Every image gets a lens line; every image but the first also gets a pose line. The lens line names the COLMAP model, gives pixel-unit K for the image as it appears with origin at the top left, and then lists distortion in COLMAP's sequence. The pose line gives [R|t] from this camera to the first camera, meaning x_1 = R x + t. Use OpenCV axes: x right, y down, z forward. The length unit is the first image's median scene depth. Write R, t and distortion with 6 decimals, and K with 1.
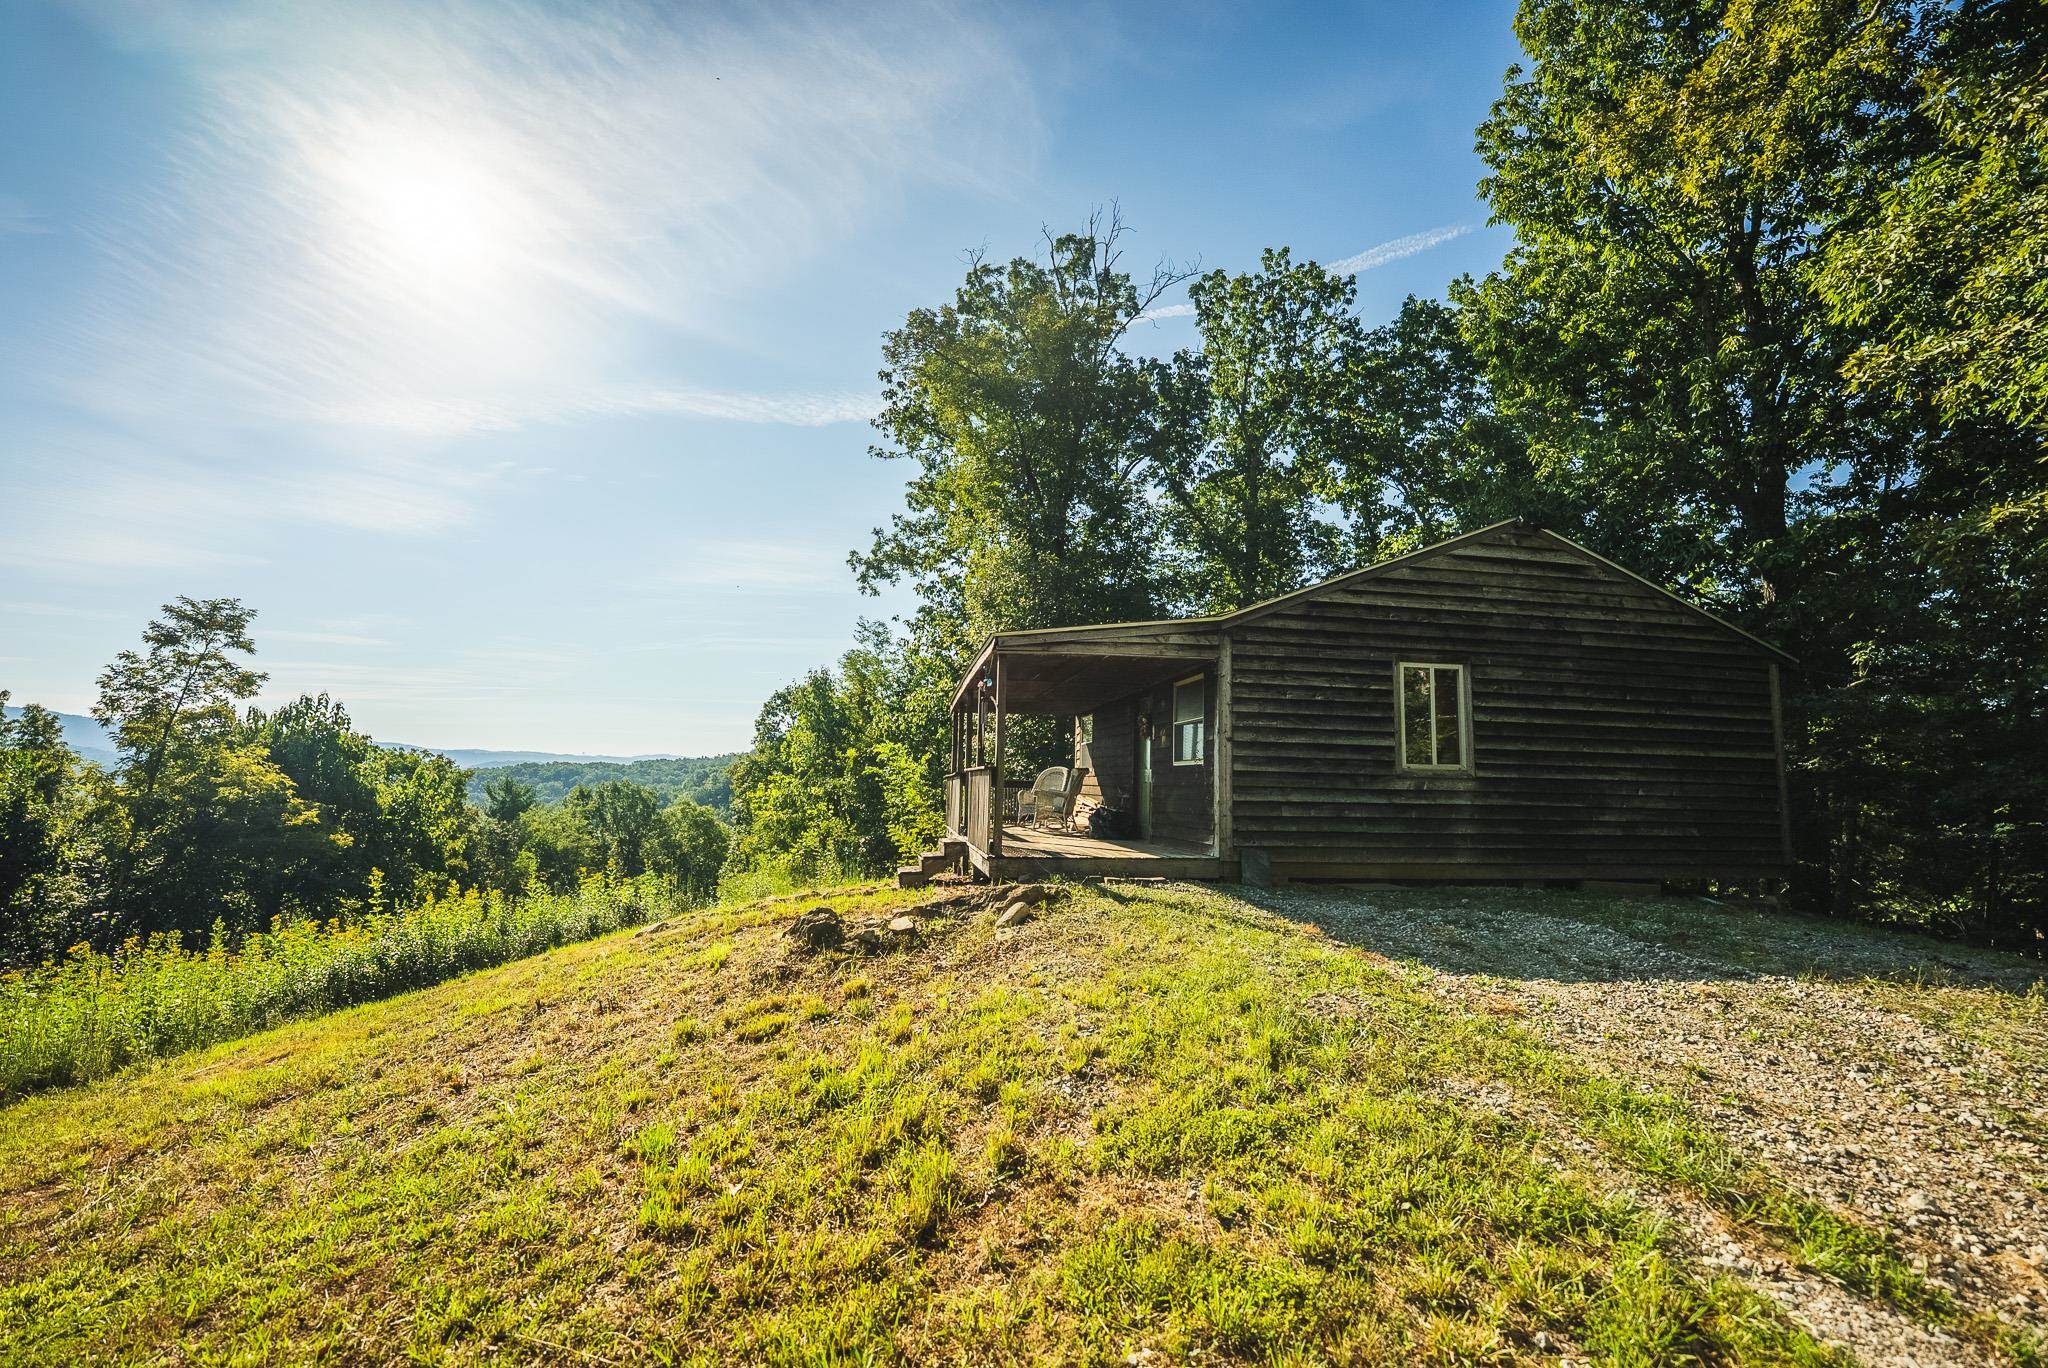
lens RADIAL K [[845.2, 0, 1025.1], [0, 845.2, 683.1], [0, 0, 1]] dist [-0.027796, 0.001257]
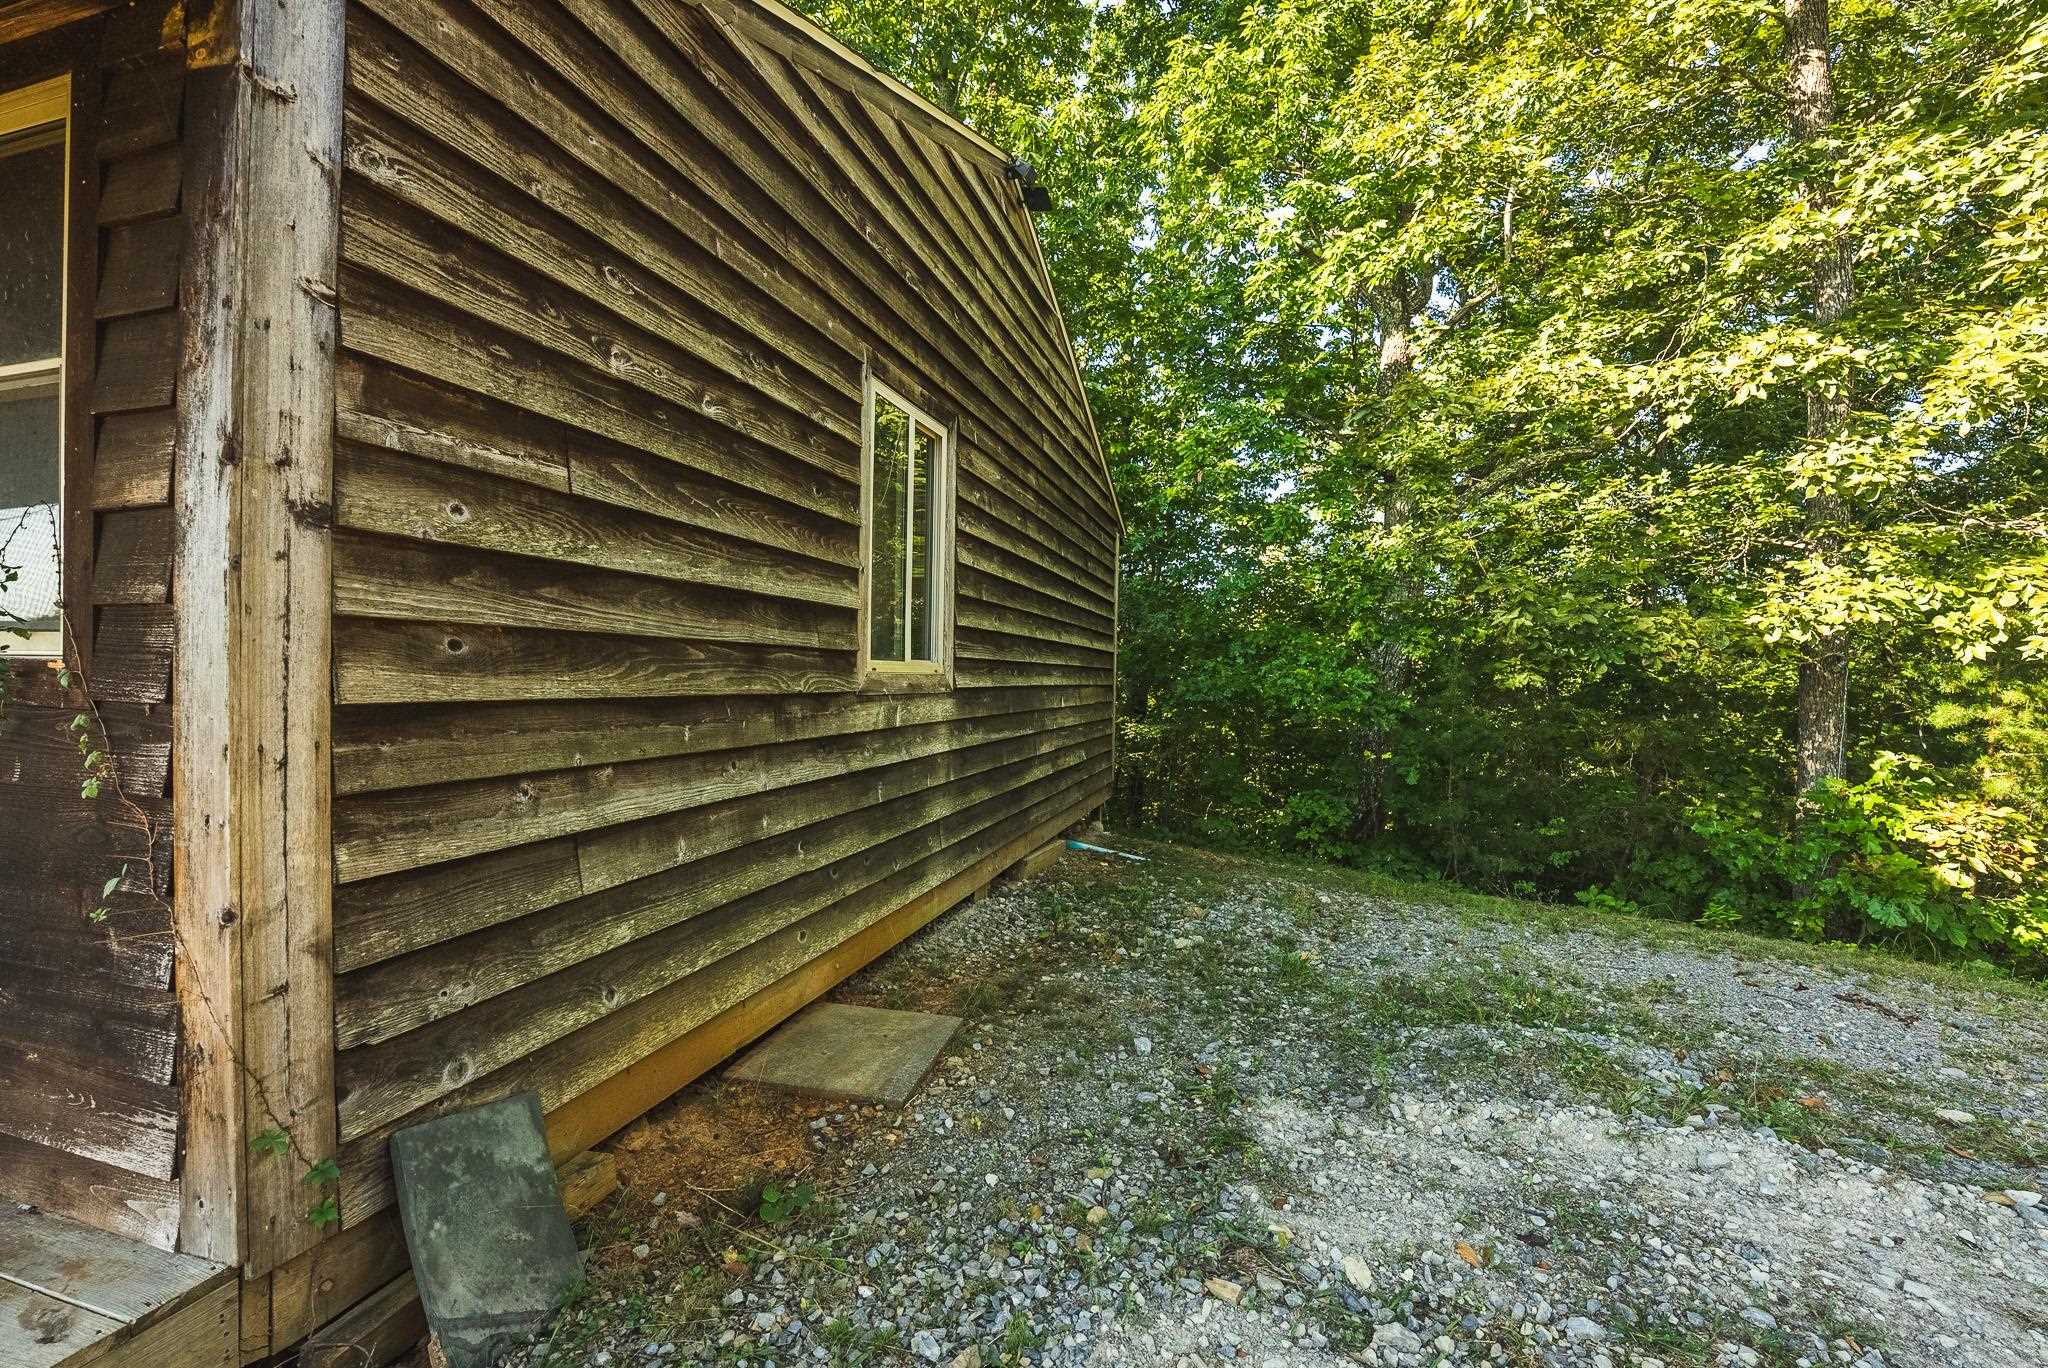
lens RADIAL K [[845.2, 0, 1025.7], [0, 845.2, 680.8], [0, 0, 1]] dist [-0.027796, 0.001257]
pose [[0.439298, -0.026273, 0.897957, 0.158614], [-0.100207, 0.991901, 0.078046, 0.072019], [-0.892735, -0.124267, 0.433108, 0.802448]]
